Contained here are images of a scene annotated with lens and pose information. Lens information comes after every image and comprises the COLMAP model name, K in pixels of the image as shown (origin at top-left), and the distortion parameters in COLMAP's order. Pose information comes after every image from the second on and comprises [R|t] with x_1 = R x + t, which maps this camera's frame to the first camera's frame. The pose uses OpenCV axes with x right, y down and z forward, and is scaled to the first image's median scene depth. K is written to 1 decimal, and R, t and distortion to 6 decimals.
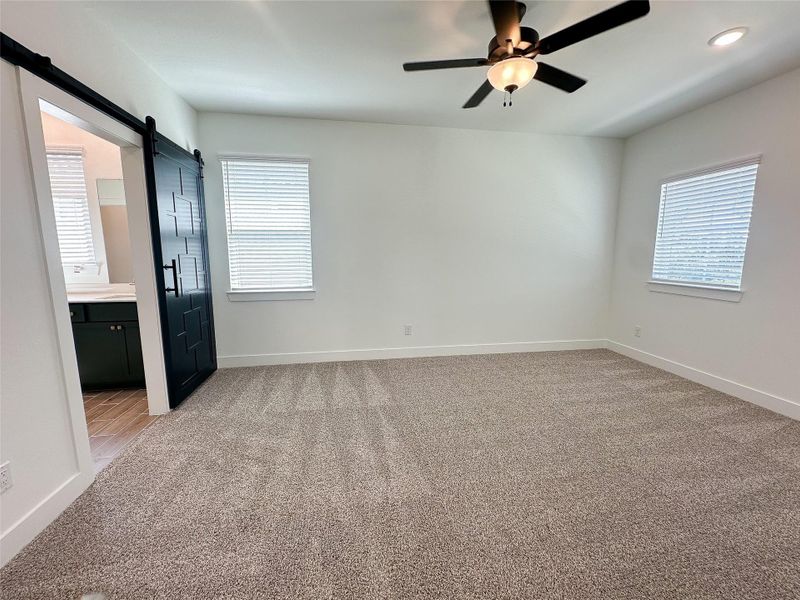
lens RADIAL K [[325.3, 0, 396.7], [0, 325.3, 296.8], [0, 0, 1]] dist [-0.002157, -0.000322]
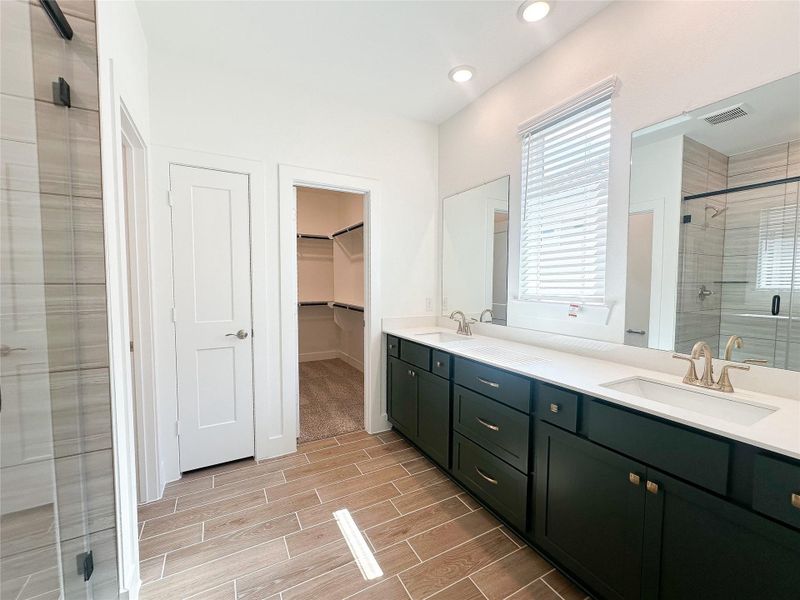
lens RADIAL K [[325.3, 0, 398.1], [0, 325.3, 296.1], [0, 0, 1]] dist [-0.002157, -0.000322]
pose [[0.313114, 0.040997, -0.948830, -0.547437], [-0.130148, 0.991495, -0.000108, -0.069513], [0.940756, 0.123523, 0.315786, 0.534630]]
